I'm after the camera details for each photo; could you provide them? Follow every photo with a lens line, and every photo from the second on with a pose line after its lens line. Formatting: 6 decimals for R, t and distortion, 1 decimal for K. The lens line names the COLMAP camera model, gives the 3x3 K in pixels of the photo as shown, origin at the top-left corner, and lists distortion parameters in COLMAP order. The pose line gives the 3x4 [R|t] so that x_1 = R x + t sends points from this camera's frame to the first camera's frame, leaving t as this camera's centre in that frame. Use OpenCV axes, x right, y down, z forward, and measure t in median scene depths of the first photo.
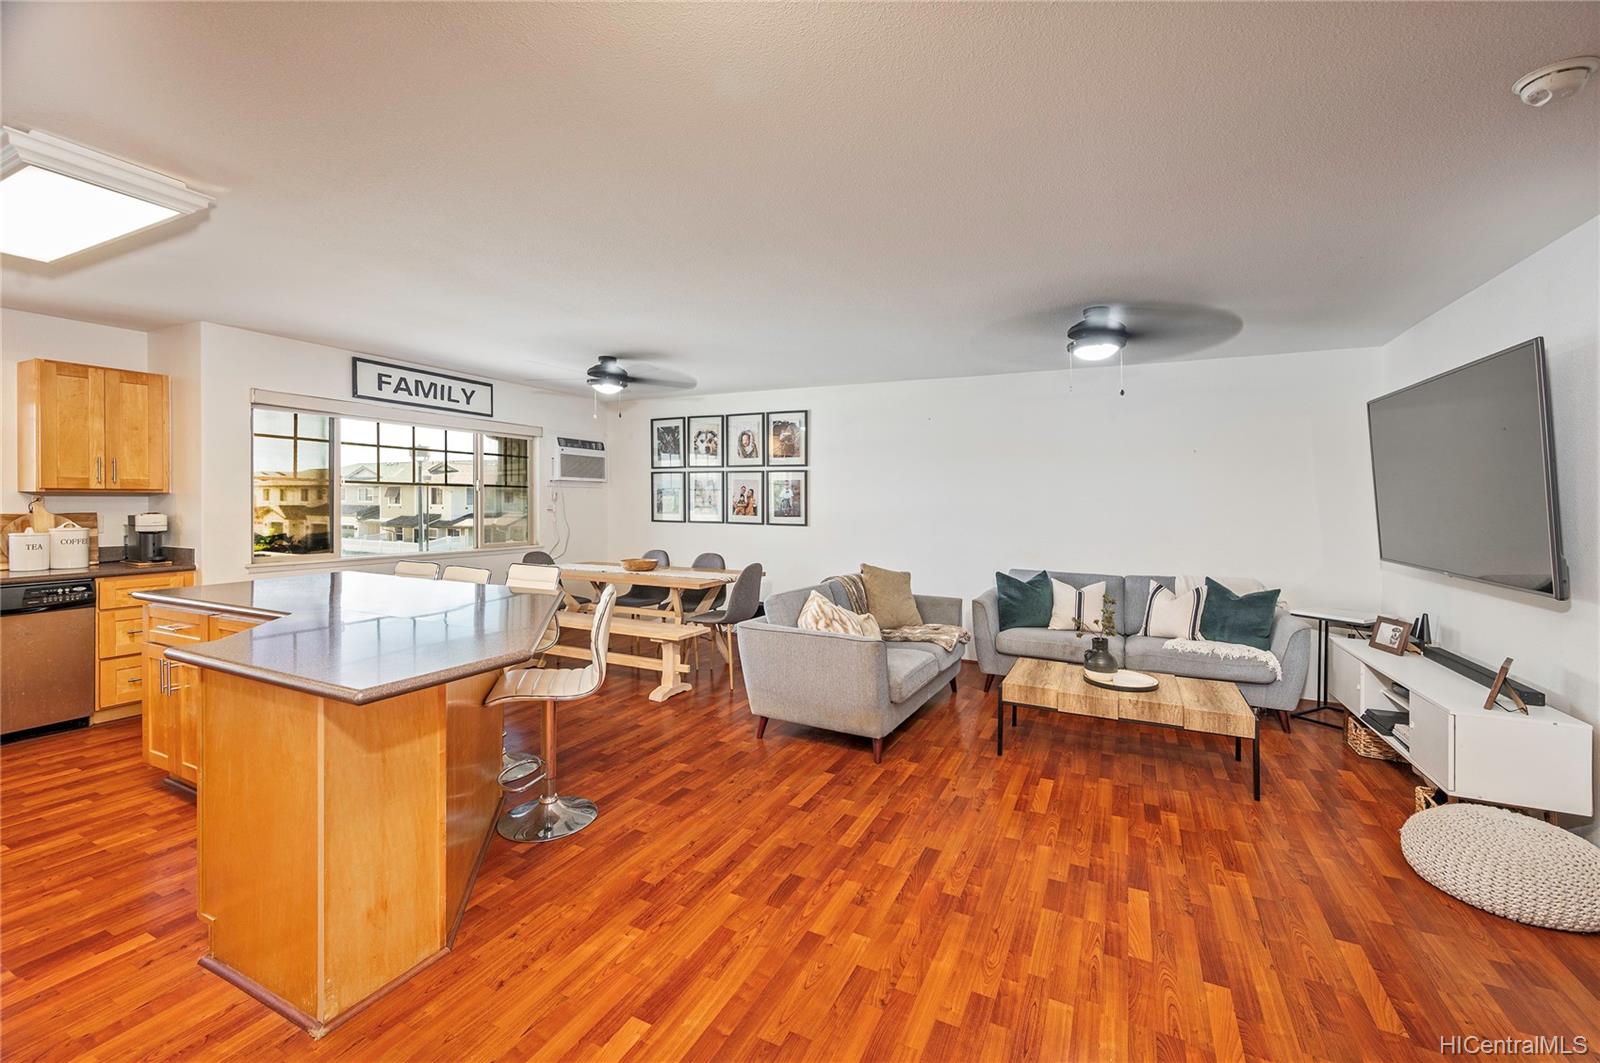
lens RADIAL K [[633.4, 0, 792.3], [0, 633.4, 508.8], [0, 0, 1]] dist [-0.001084, 0.000059]
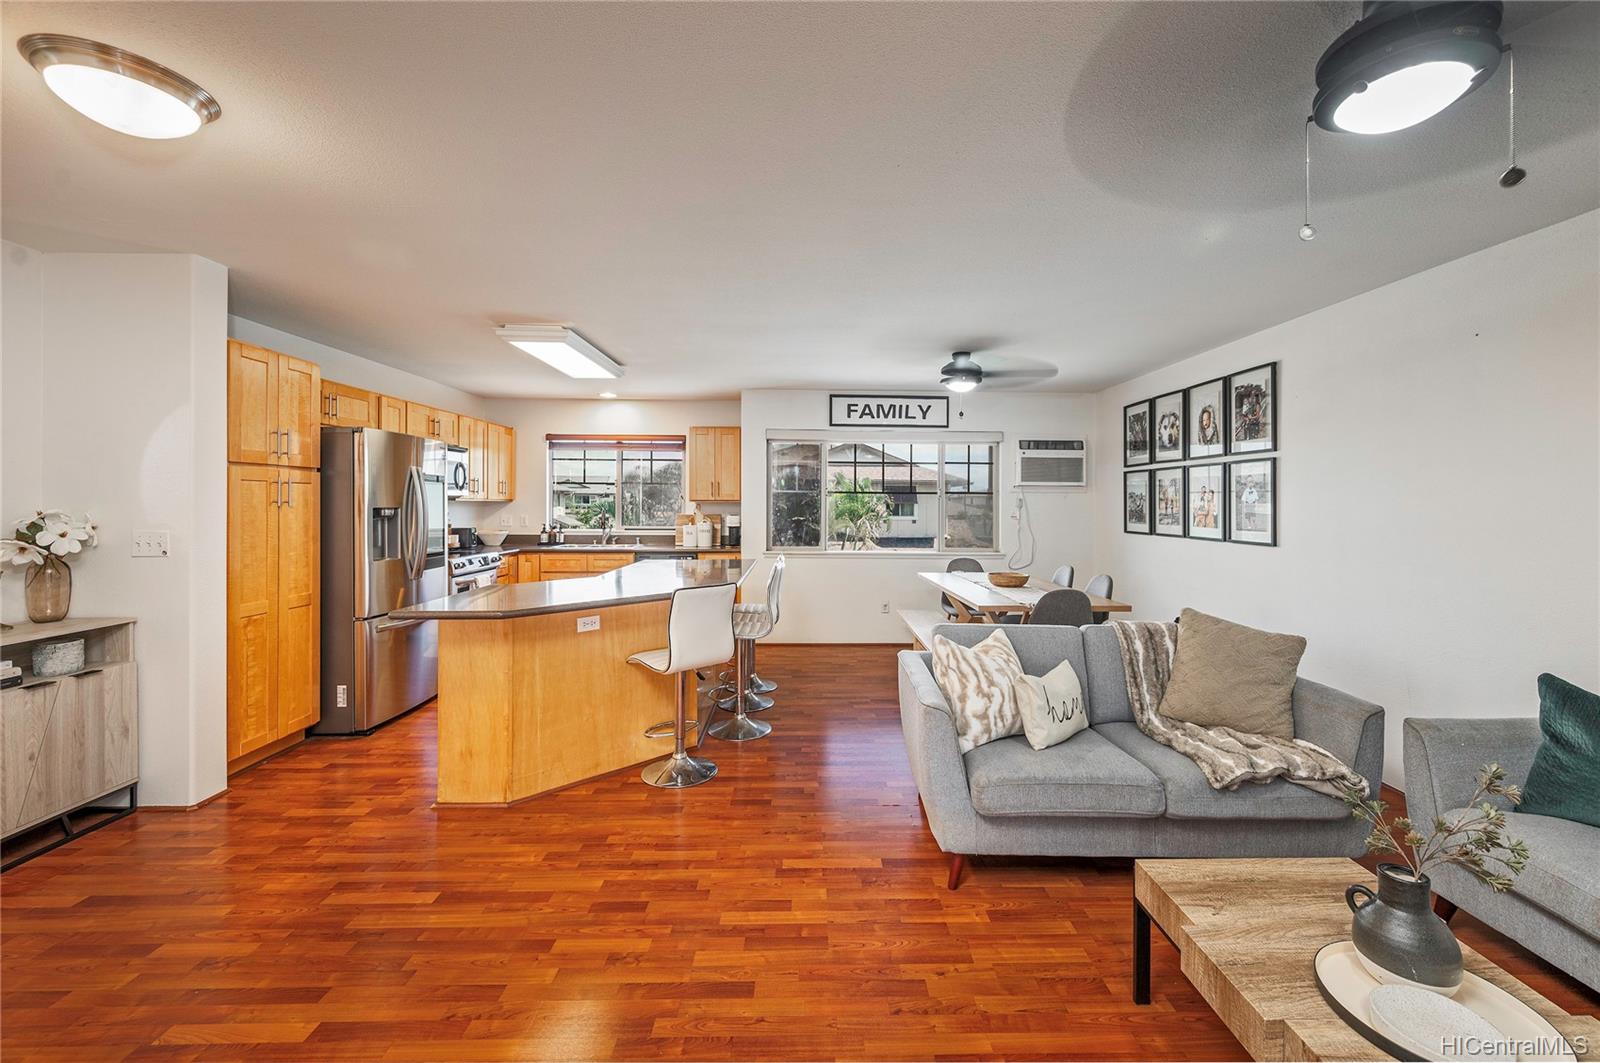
lens RADIAL K [[698.5, 0, 922.2], [0, 698.5, 513.4], [0, 0, 1]] dist [0.000586, -0.000161]
pose [[0.475164, 0.004944, -0.879883, 0.754122], [-0.011256, 0.999937, -0.000460, -0.001909], [0.879825, 0.010122, 0.475190, 0.589403]]
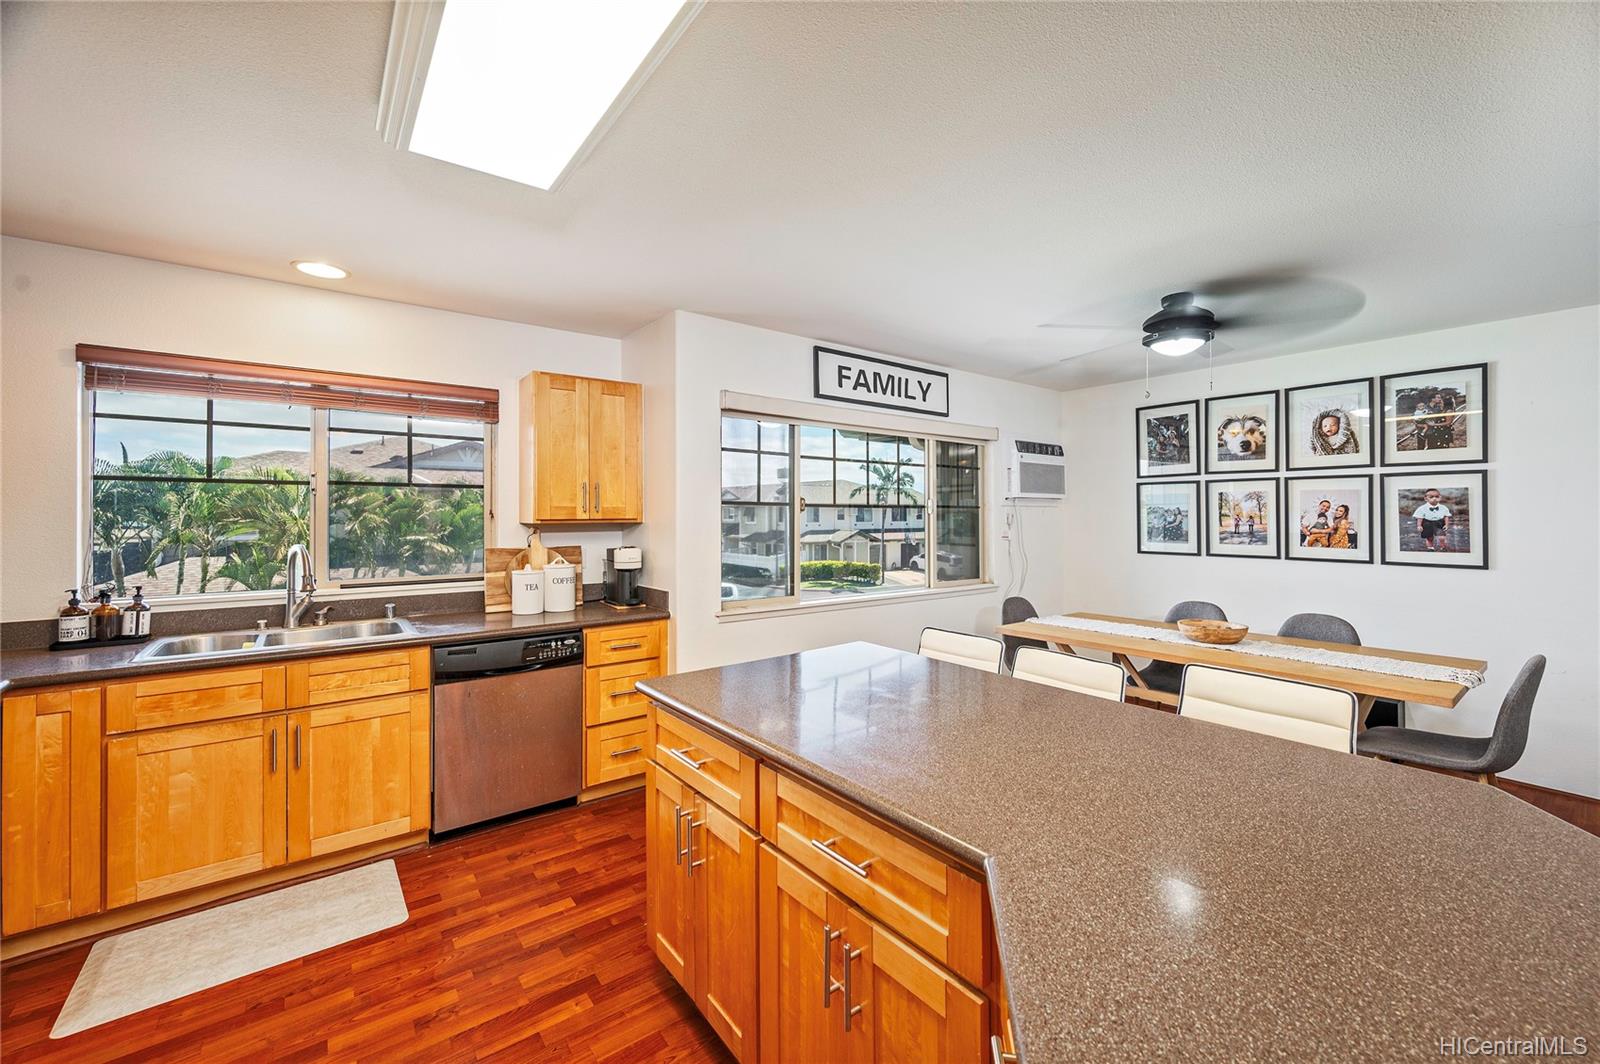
lens RADIAL K [[572.9, 0, 767.0], [0, 572.9, 513.6], [0, 0, 1]] dist [-0.000010, 0.000006]
pose [[0.885503, -0.009494, -0.464537, -0.496618], [0.002657, 0.999878, -0.015371, -0.025542], [0.464626, 0.012377, 0.885420, 0.411488]]
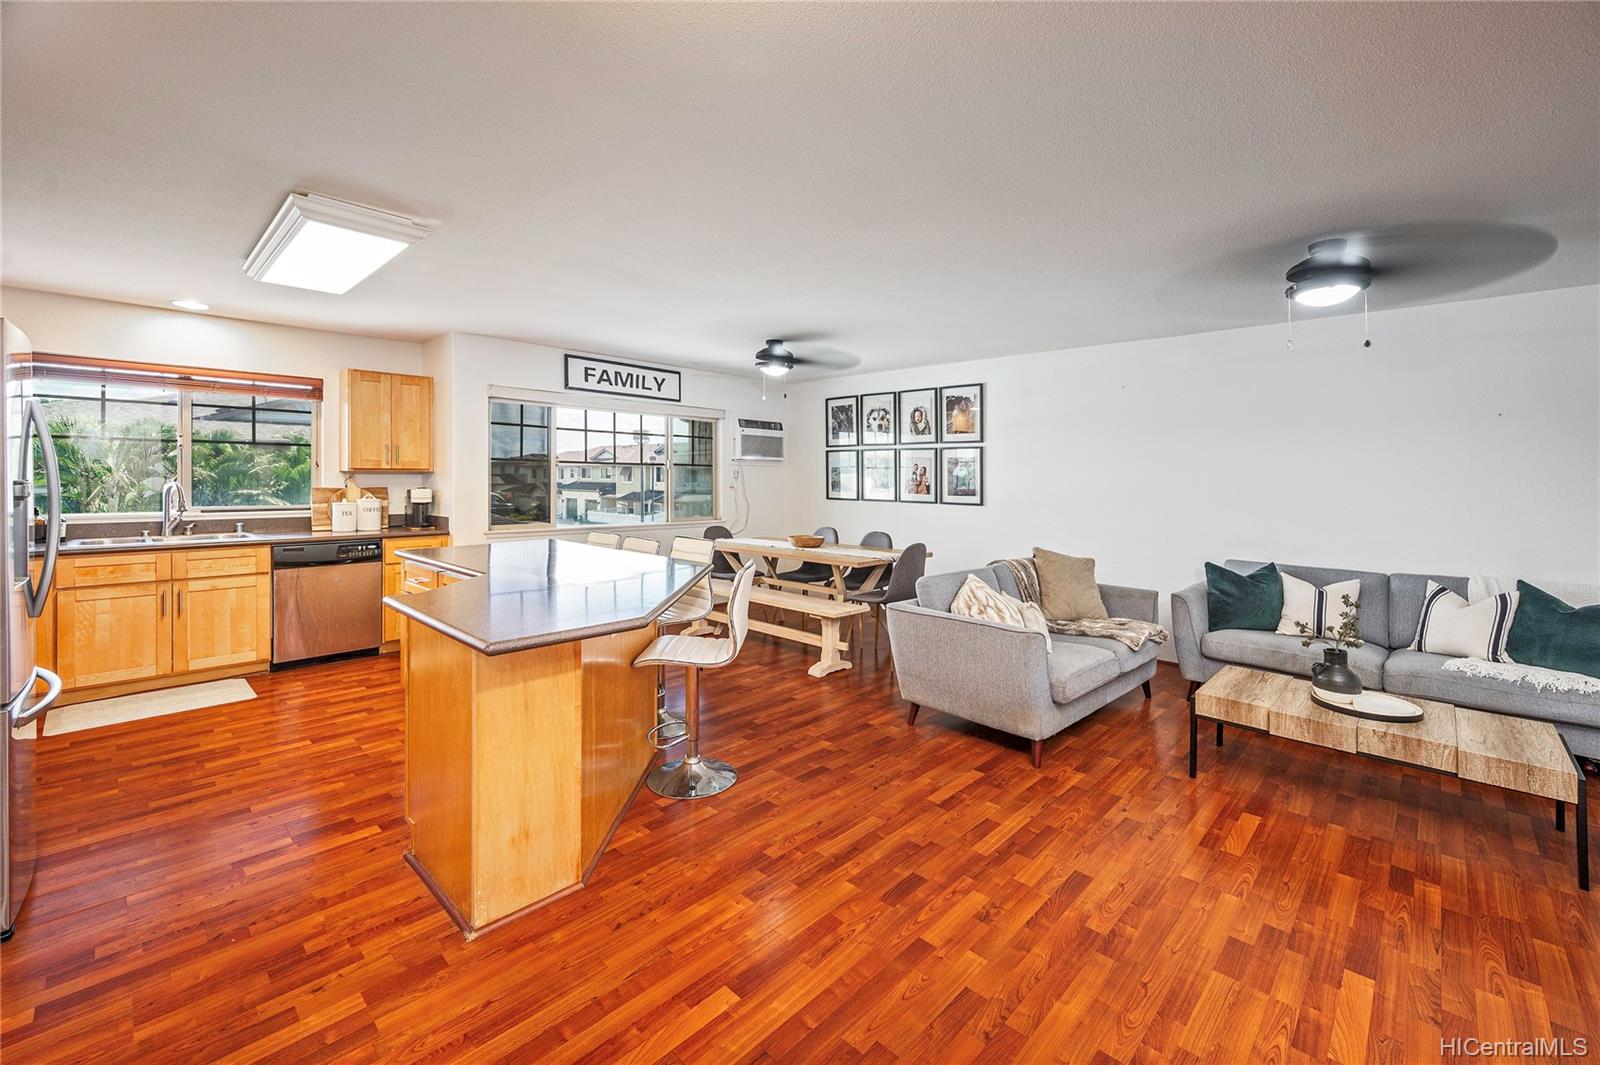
lens RADIAL K [[633.1, 0, 807.2], [0, 633.1, 483.0], [0, 0, 1]] dist [-0.000953, 0.000076]
pose [[0.955330, 0.003090, -0.295524, 0.084794], [-0.004958, 0.999972, -0.005570, 0.000191], [0.295499, 0.006786, 0.955319, 0.031275]]
